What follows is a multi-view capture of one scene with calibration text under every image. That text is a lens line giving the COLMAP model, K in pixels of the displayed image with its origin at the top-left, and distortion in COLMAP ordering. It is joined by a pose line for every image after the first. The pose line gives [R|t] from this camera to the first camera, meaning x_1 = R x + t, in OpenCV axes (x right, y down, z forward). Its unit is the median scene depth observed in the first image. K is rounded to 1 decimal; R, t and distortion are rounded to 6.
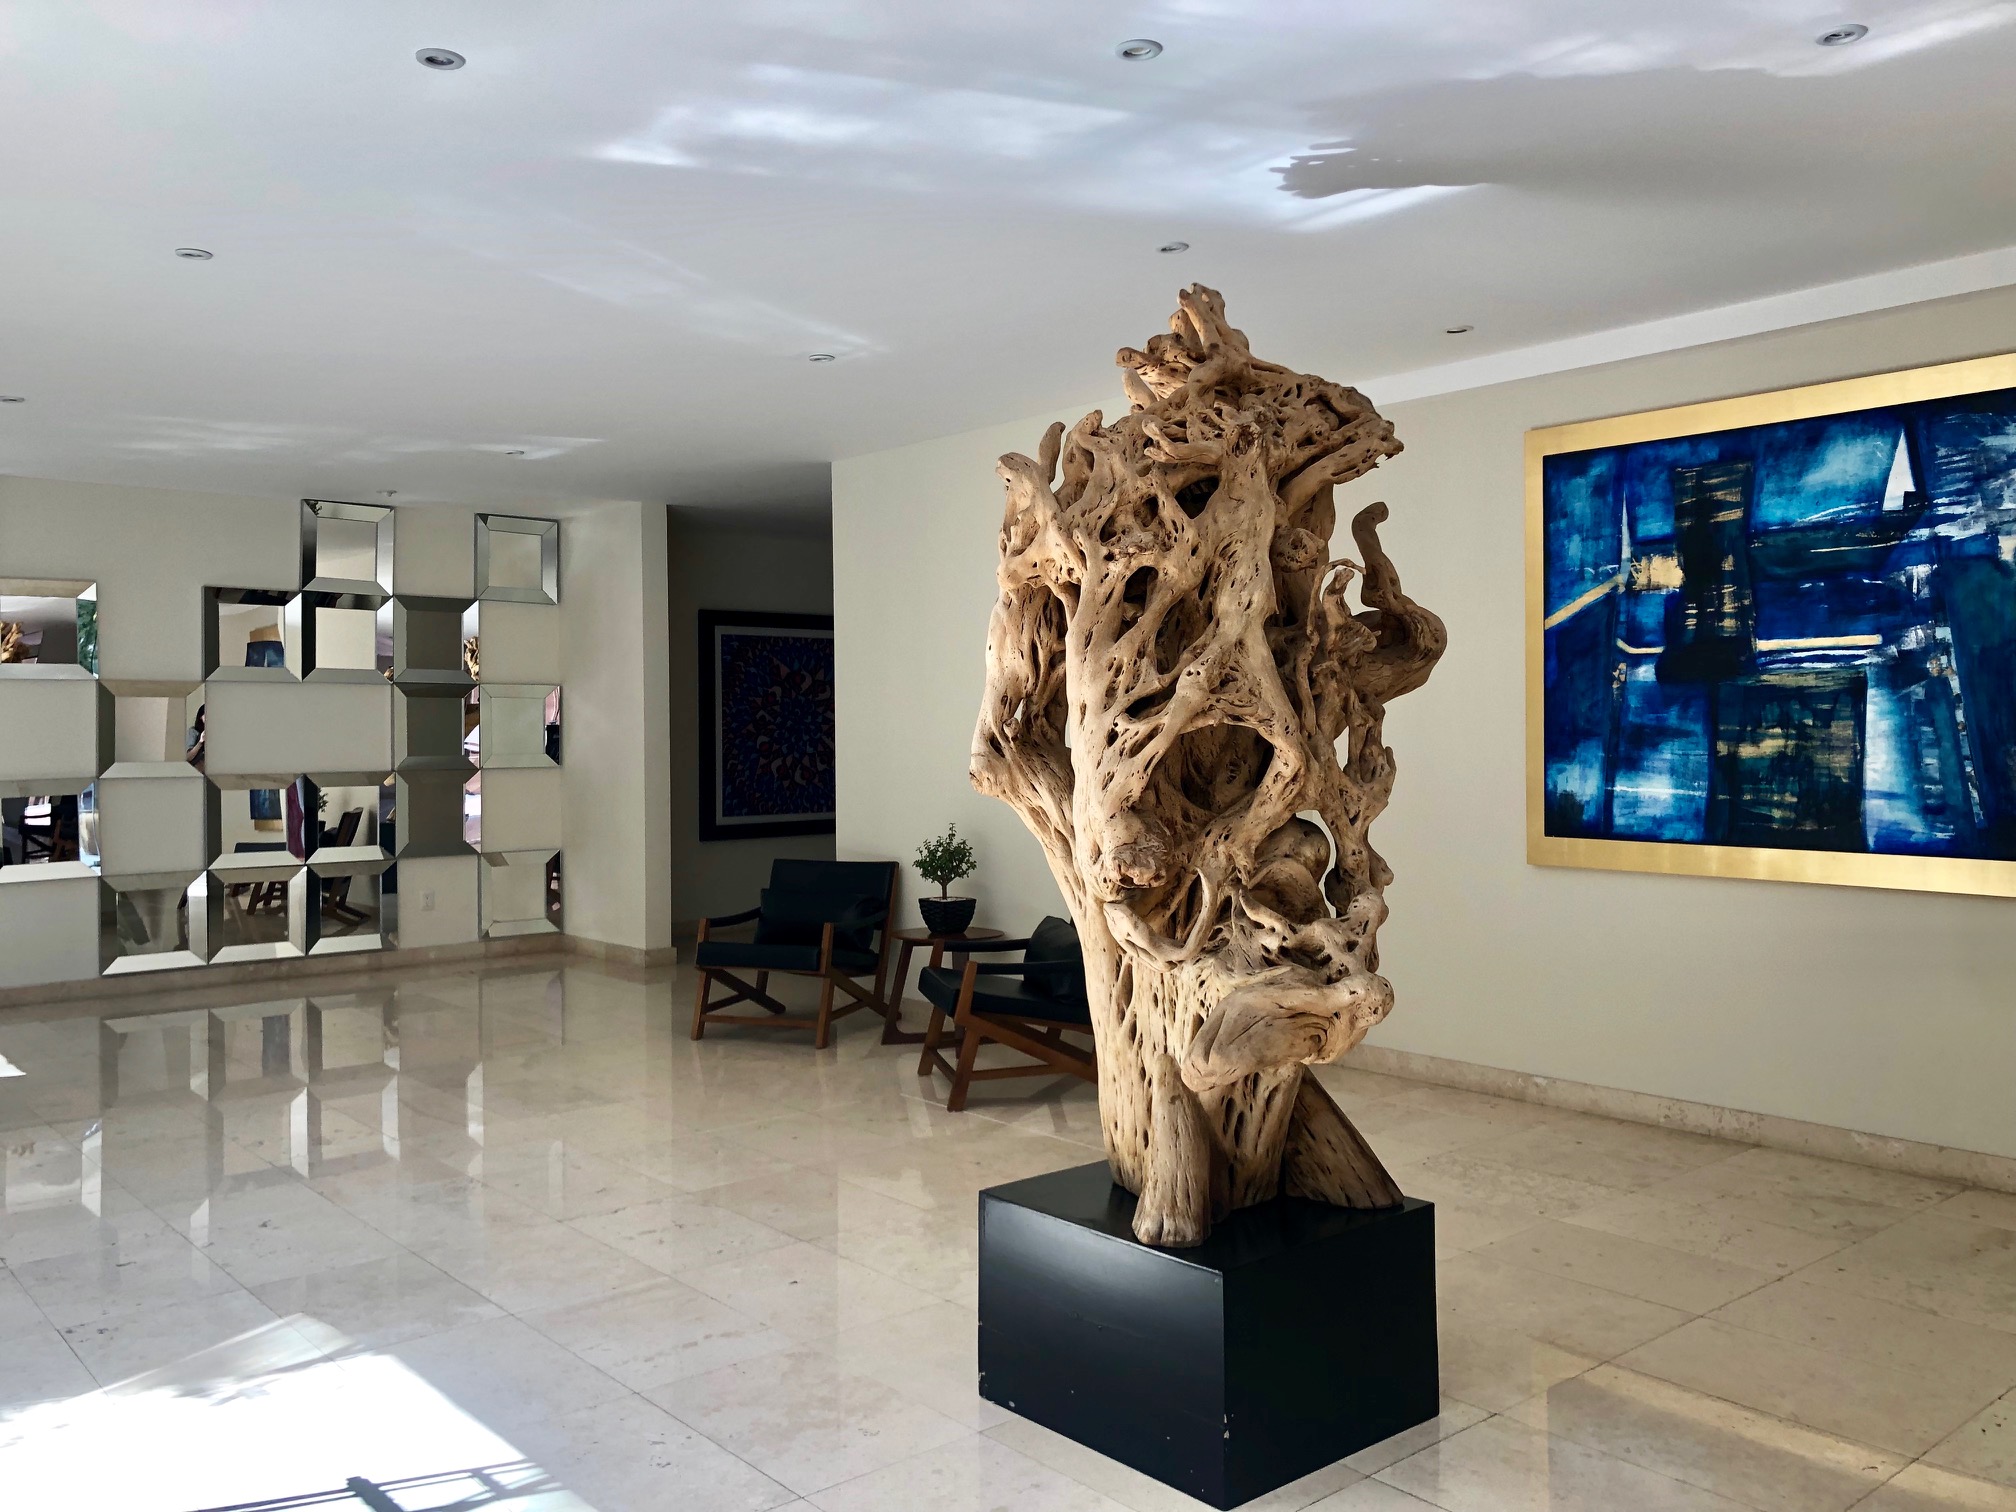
lens RADIAL K [[1643.6, 0, 1009.2], [0, 1643.6, 746.4], [0, 0, 1]] dist [-0.000520, -0.021733]
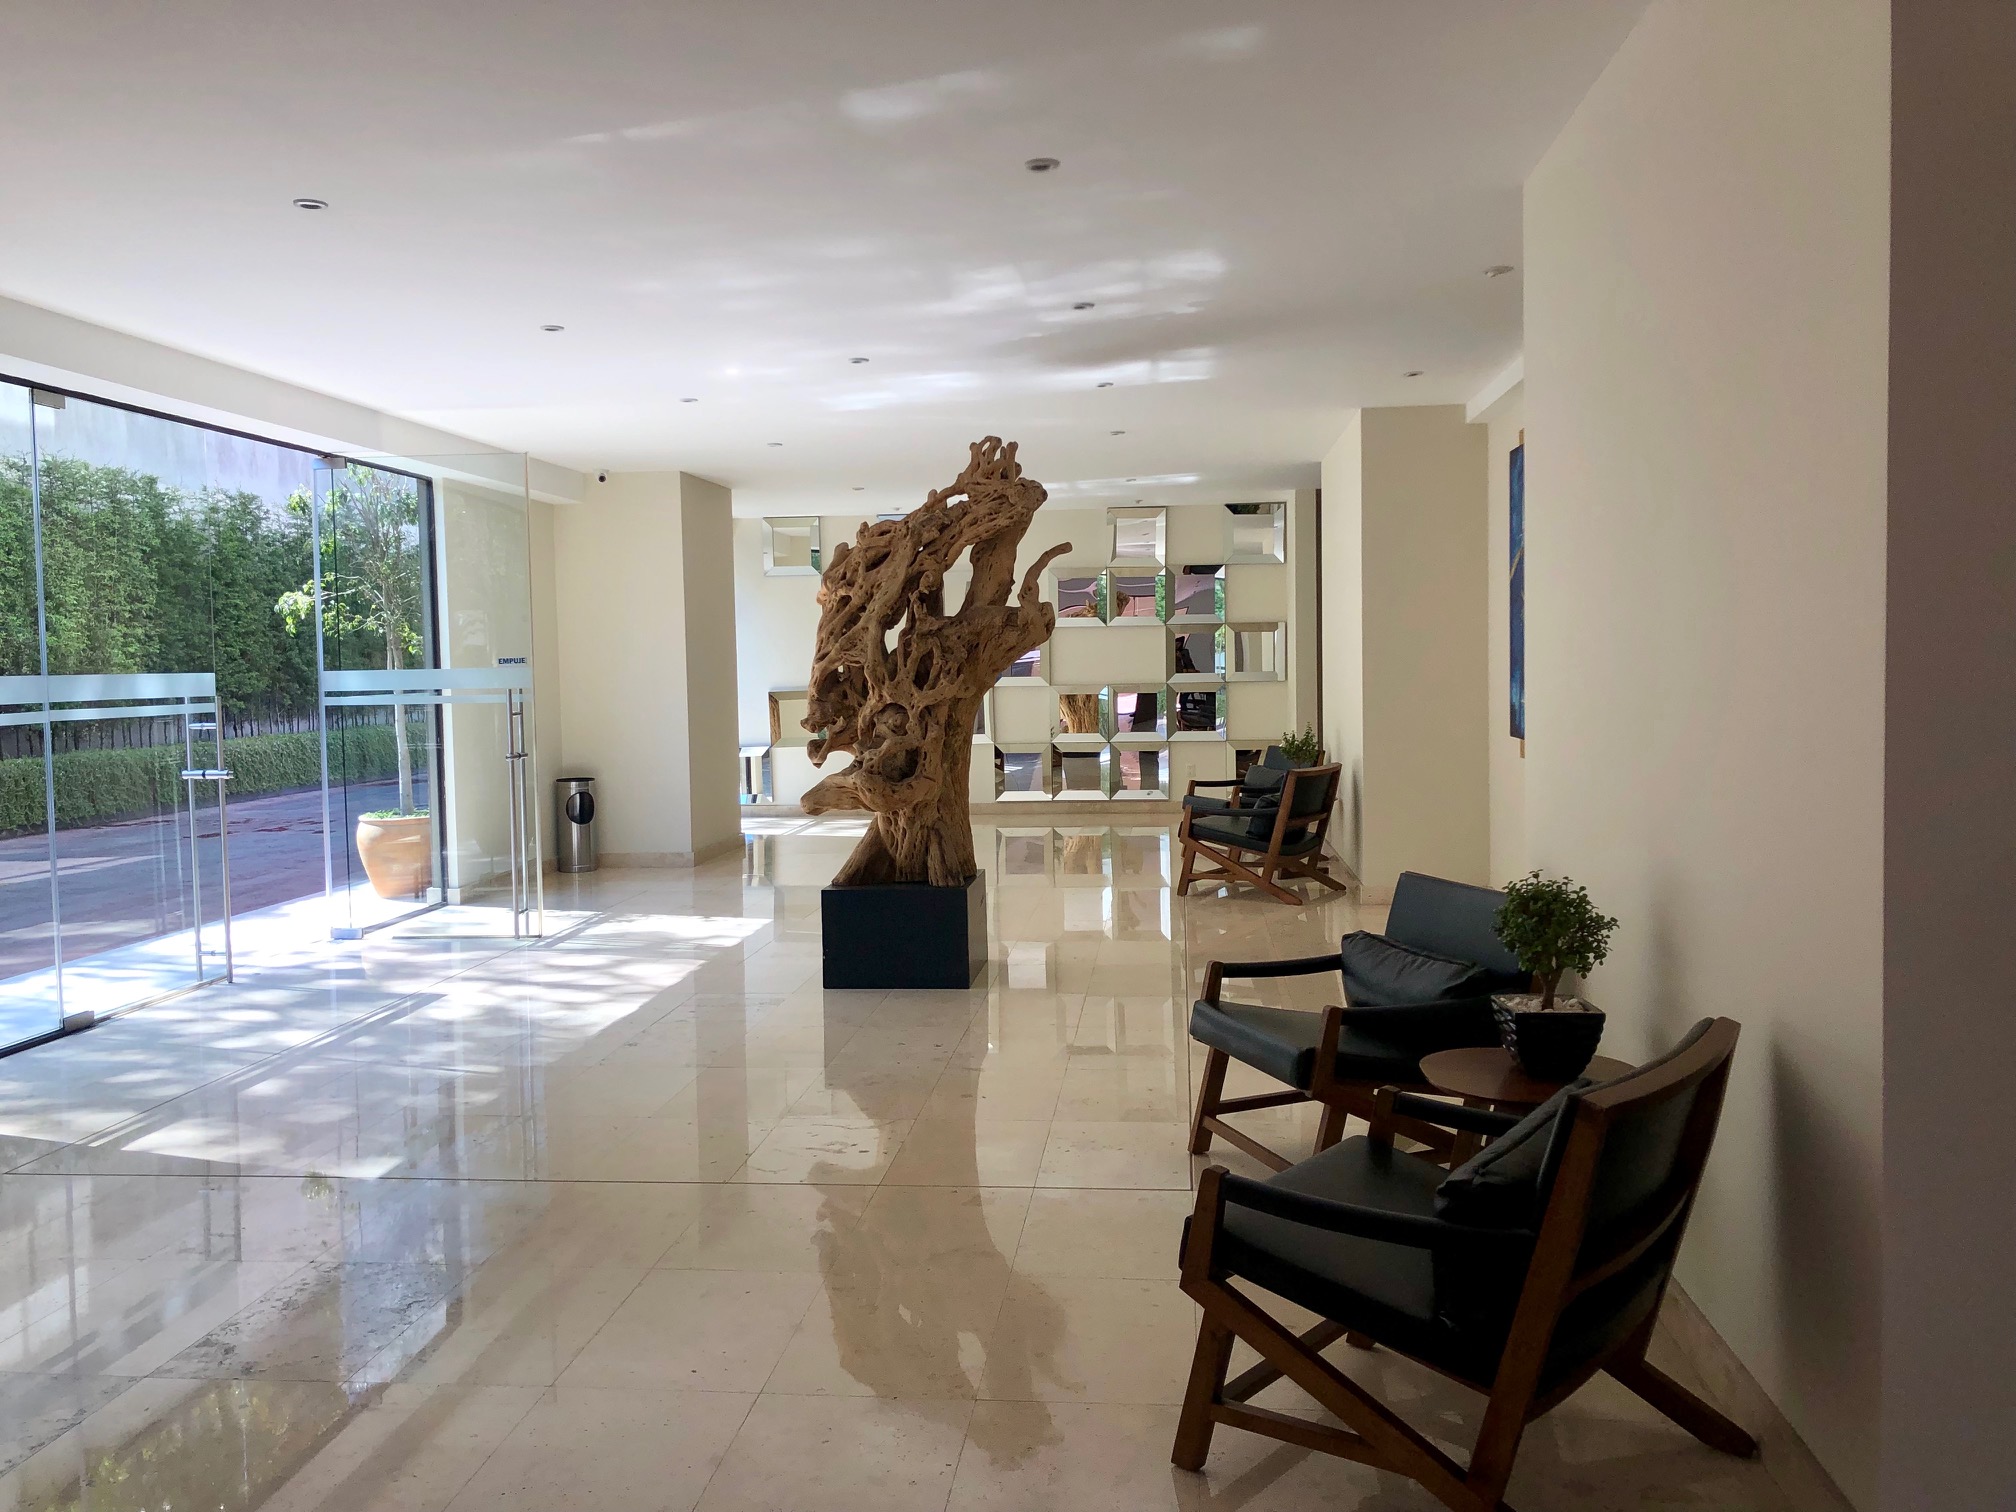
lens RADIAL K [[1643.6, 0, 1007.7], [0, 1643.6, 757.1], [0, 0, 1]] dist [-0.000520, -0.021733]
pose [[0.676626, 0.038844, -0.735302, 0.688269], [0.005342, 0.998322, 0.057655, -0.005168], [0.736308, -0.042939, 0.675283, -0.140741]]
